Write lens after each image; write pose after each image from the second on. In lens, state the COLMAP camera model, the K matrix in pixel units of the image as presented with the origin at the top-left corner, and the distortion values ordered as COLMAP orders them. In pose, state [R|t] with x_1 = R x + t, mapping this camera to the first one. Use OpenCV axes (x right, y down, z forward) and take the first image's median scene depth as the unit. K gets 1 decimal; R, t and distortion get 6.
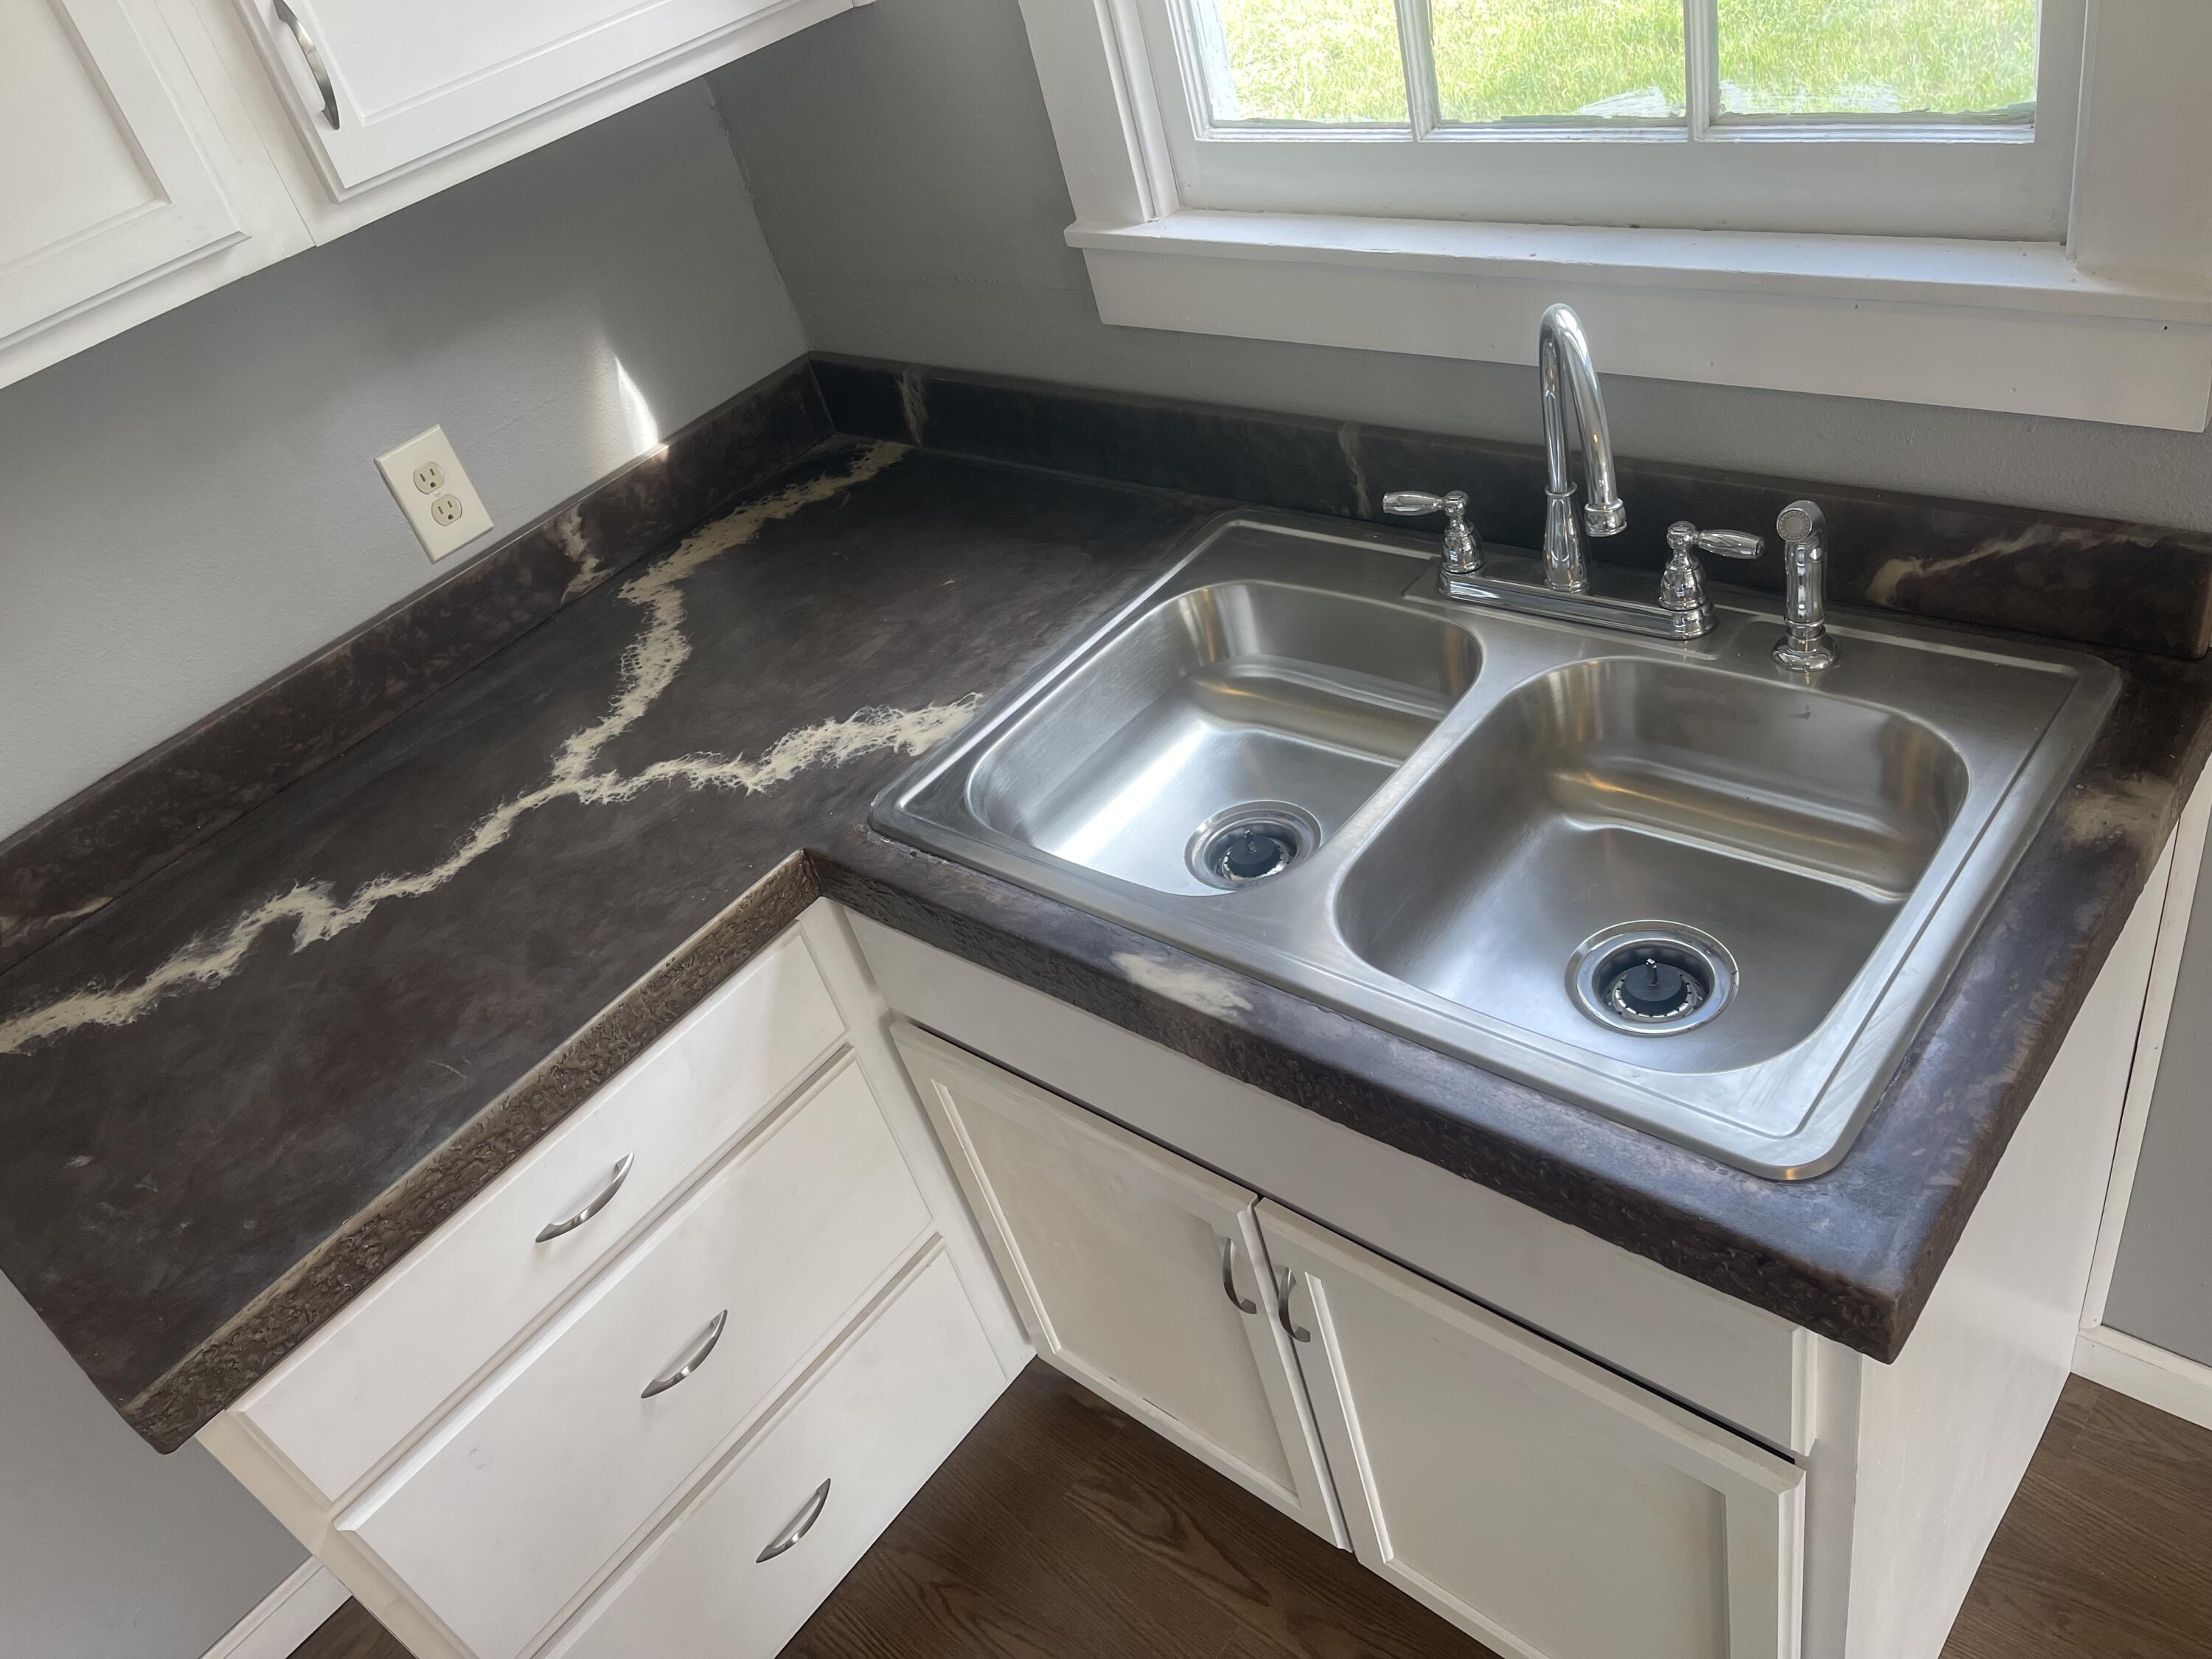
lens RADIAL K [[1652.2, 0, 1104.1], [0, 1652.2, 822.9], [0, 0, 1]] dist [0.031655, -0.023132]
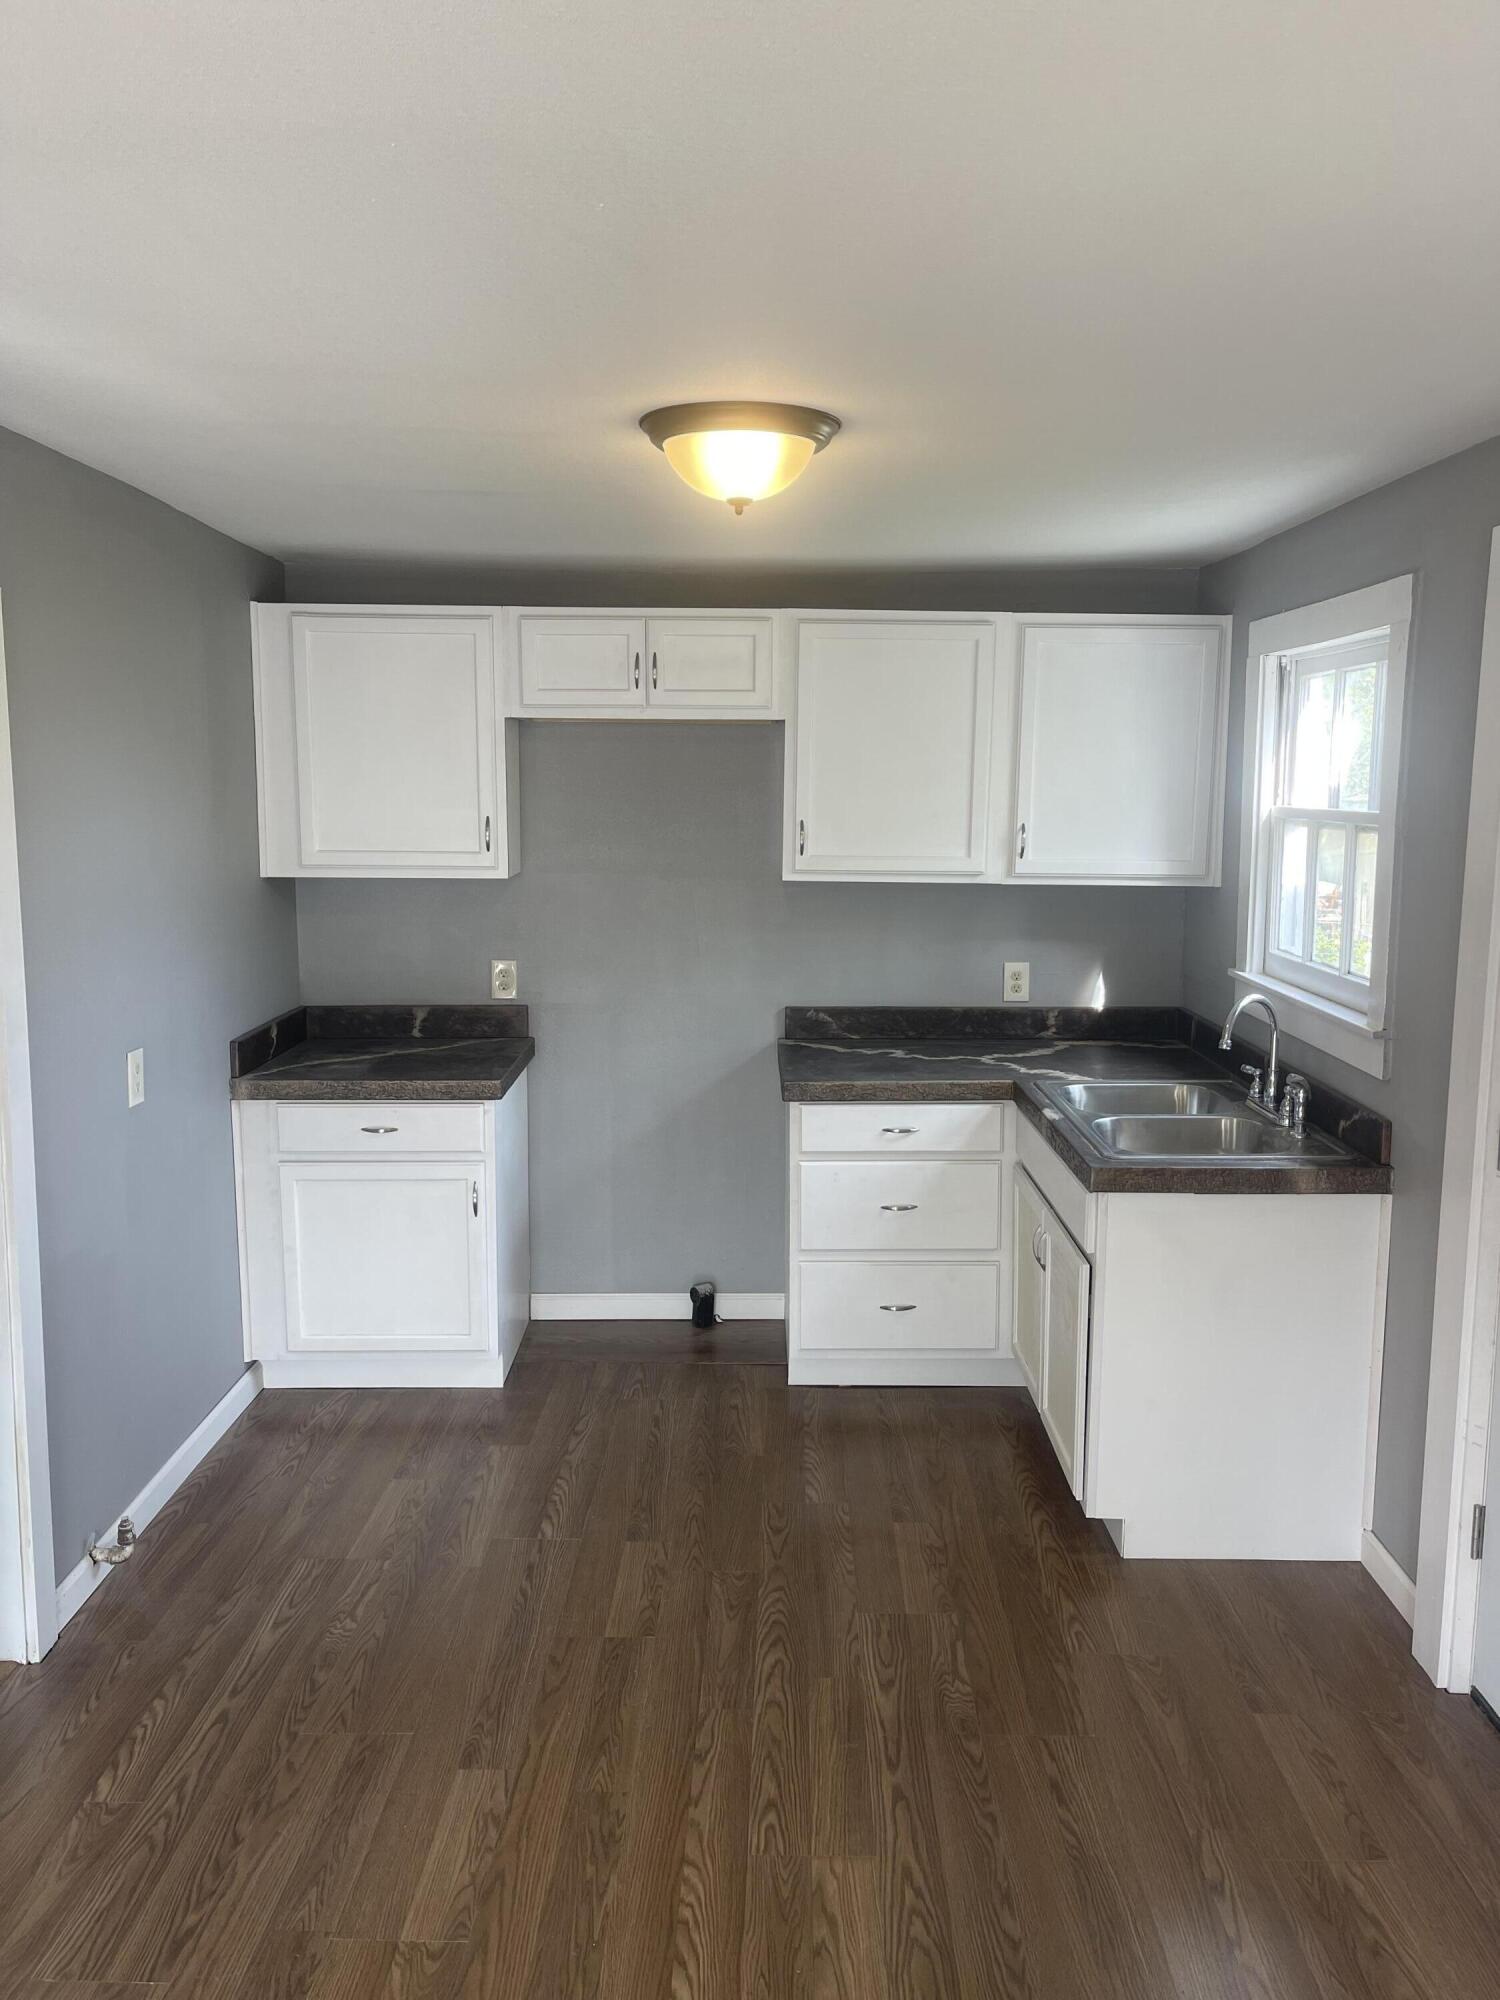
lens RADIAL K [[1493.8, 0, 753.0], [0, 1493.8, 996.8], [0, 0, 1]] dist [0.031655, -0.023132]
pose [[0.627988, 0.335369, -0.702253, 1.204952], [-0.586197, 0.797375, -0.143410, 0.488897], [0.511863, 0.501718, 0.697334, -1.096513]]
